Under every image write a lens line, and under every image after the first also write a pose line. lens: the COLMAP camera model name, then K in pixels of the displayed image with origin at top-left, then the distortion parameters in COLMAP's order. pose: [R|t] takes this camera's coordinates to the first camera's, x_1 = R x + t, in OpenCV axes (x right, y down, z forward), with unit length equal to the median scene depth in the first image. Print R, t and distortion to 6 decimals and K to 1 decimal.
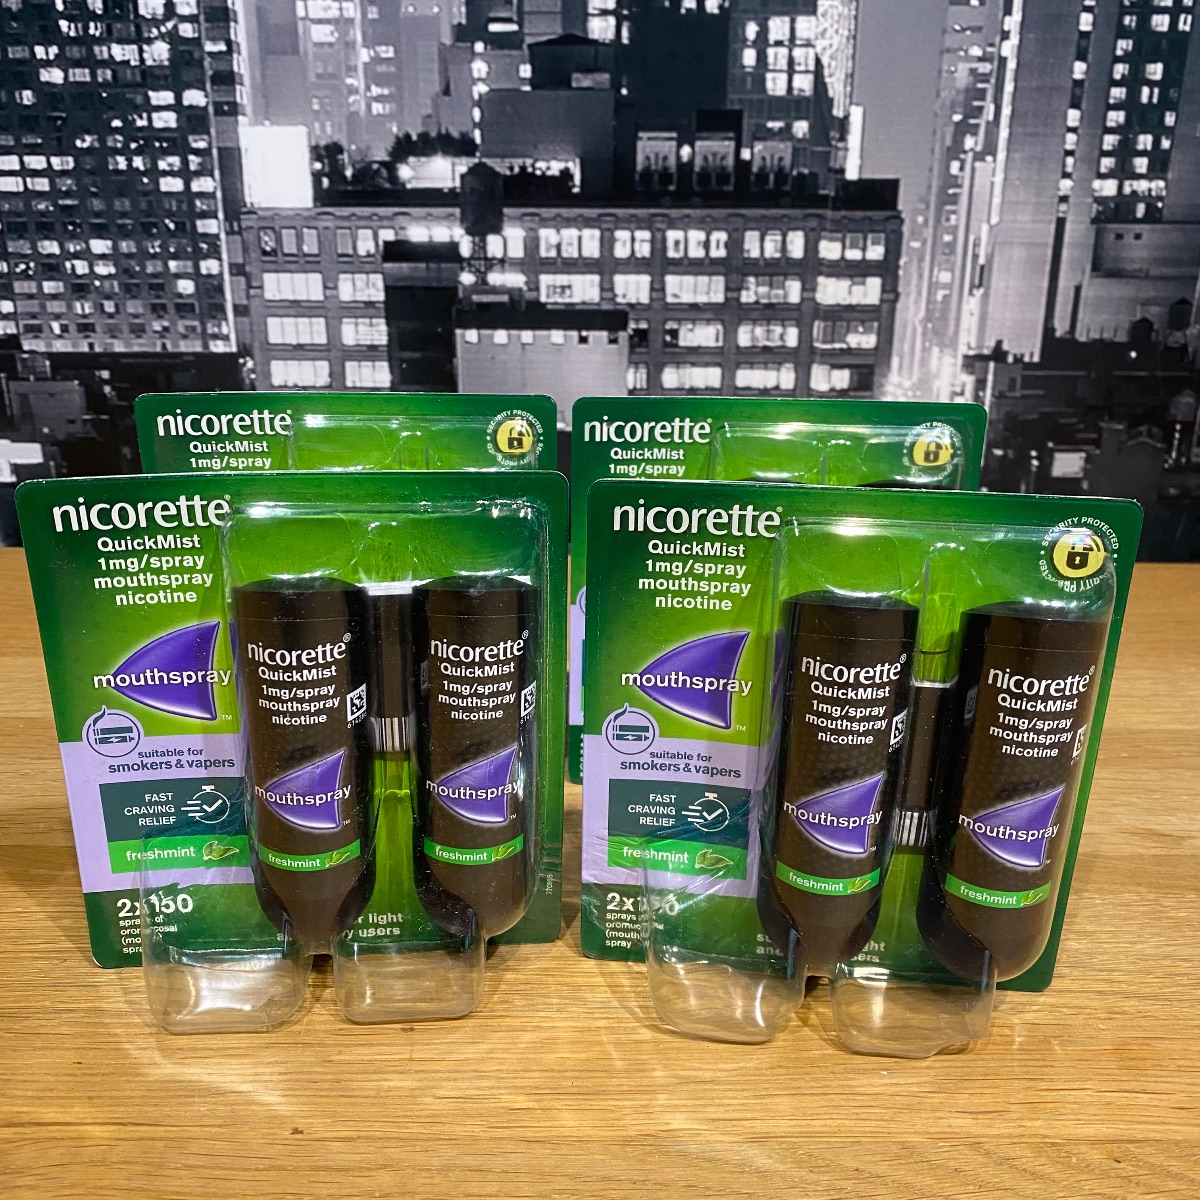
lens RADIAL K [[1236.8, 0, 582.9], [0, 1236.8, 586.1], [0, 0, 1]] dist [0.005209, 0.000000]
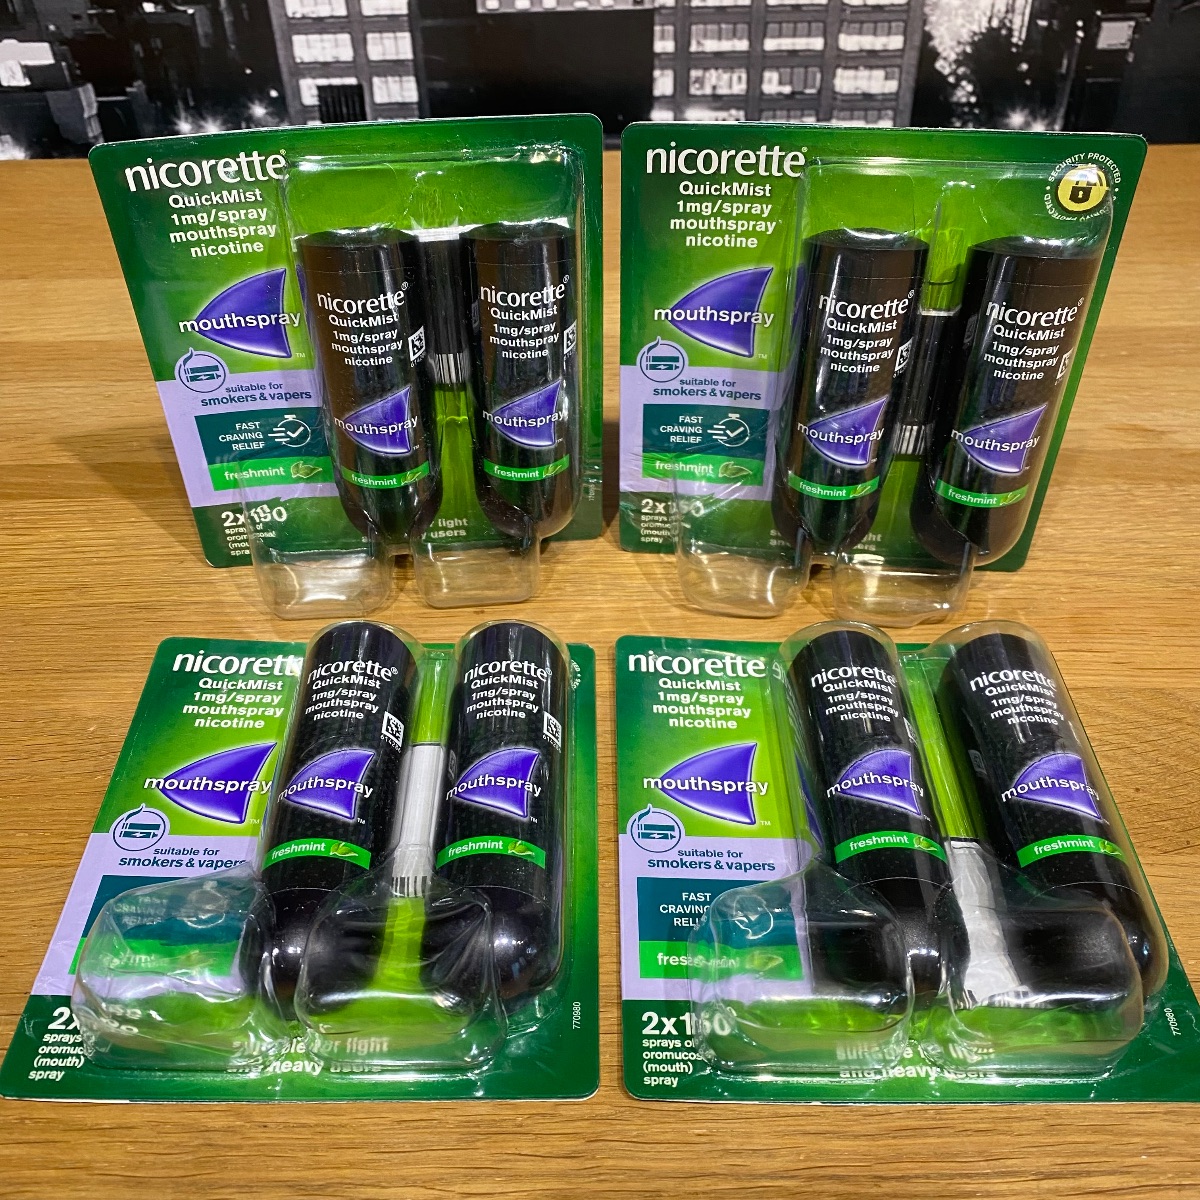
lens RADIAL K [[1236.8, 0, 586.1], [0, 1236.8, 594.7], [0, 0, 1]] dist [0.005209, 0.000000]
pose [[0.999584, -0.019277, -0.021474, -0.011282], [0.025464, 0.939331, 0.342066, -0.069096], [0.013577, -0.342470, 0.939431, -0.123419]]
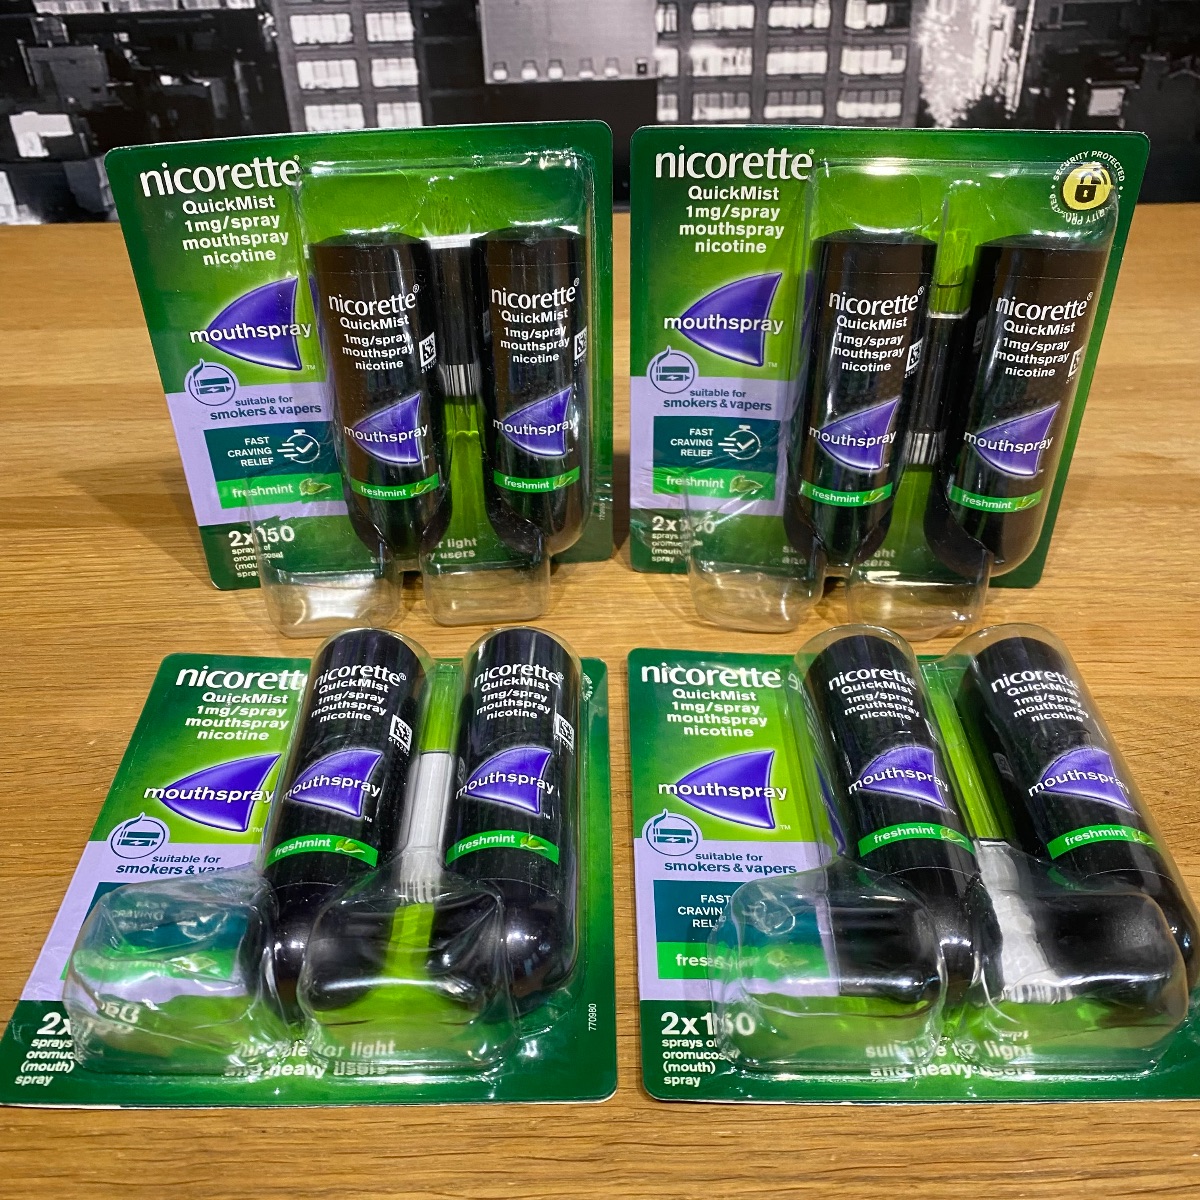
lens RADIAL K [[1236.8, 0, 593.1], [0, 1236.8, 595.9], [0, 0, 1]] dist [0.005209, 0.000000]
pose [[0.999493, -0.026601, -0.017519, -0.020345], [0.030279, 0.964211, 0.263403, 0.019494], [0.009885, -0.263800, 0.964527, -0.133666]]
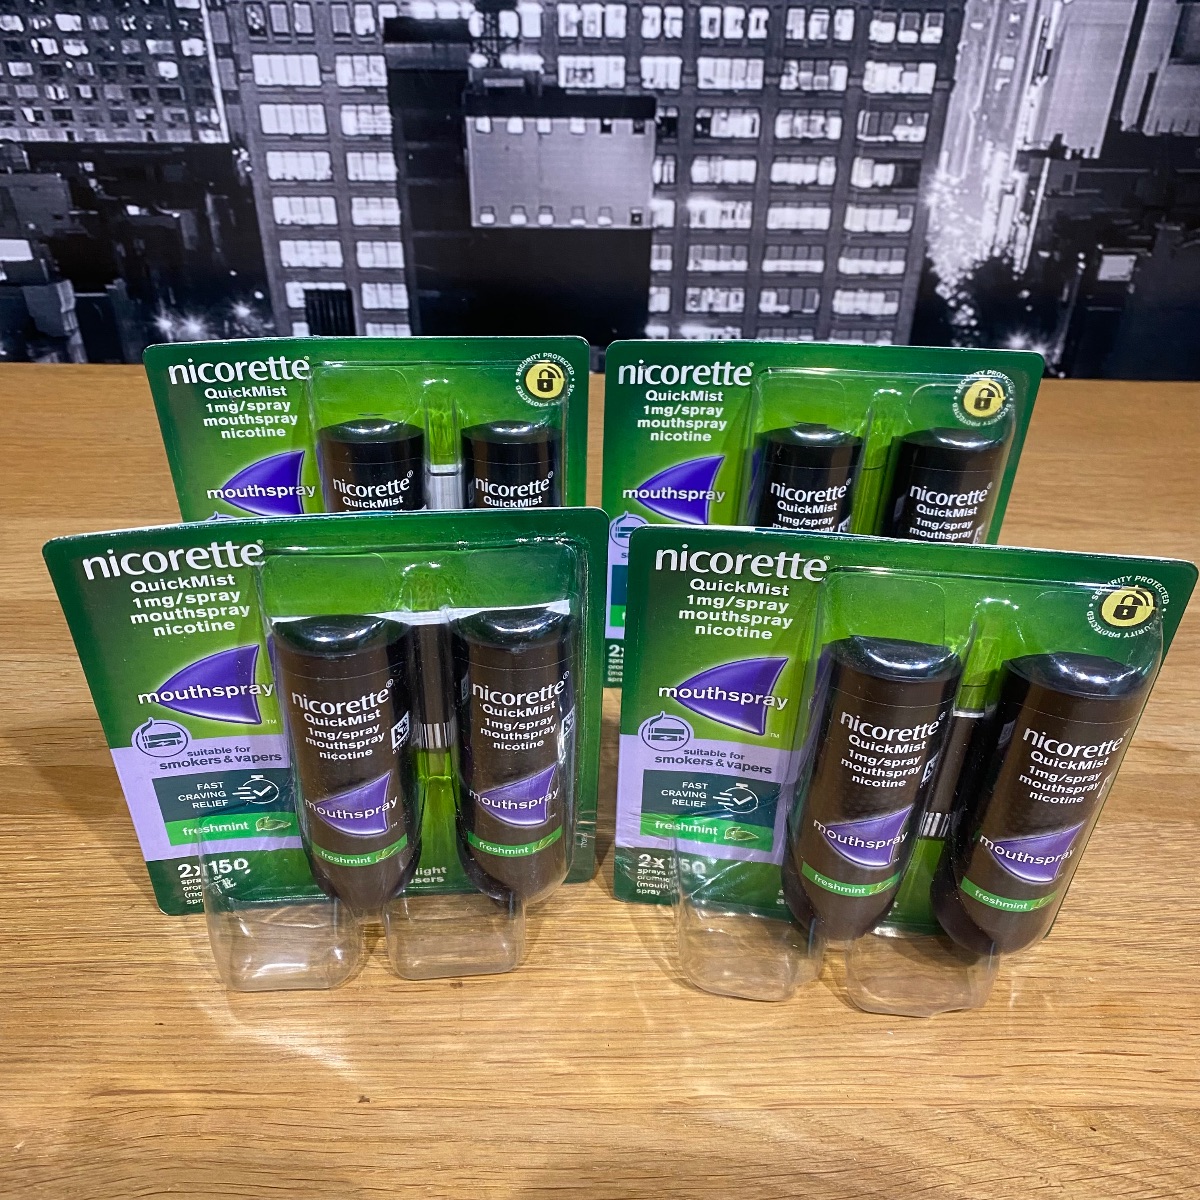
lens RADIAL K [[1236.8, 0, 590.7], [0, 1236.8, 581.6], [0, 0, 1]] dist [0.005209, 0.000000]
pose [[0.999993, 0.002696, 0.002687, -0.028510], [-0.003346, 0.959158, 0.282851, -0.307389], [-0.001815, -0.282857, 0.959160, 0.055428]]
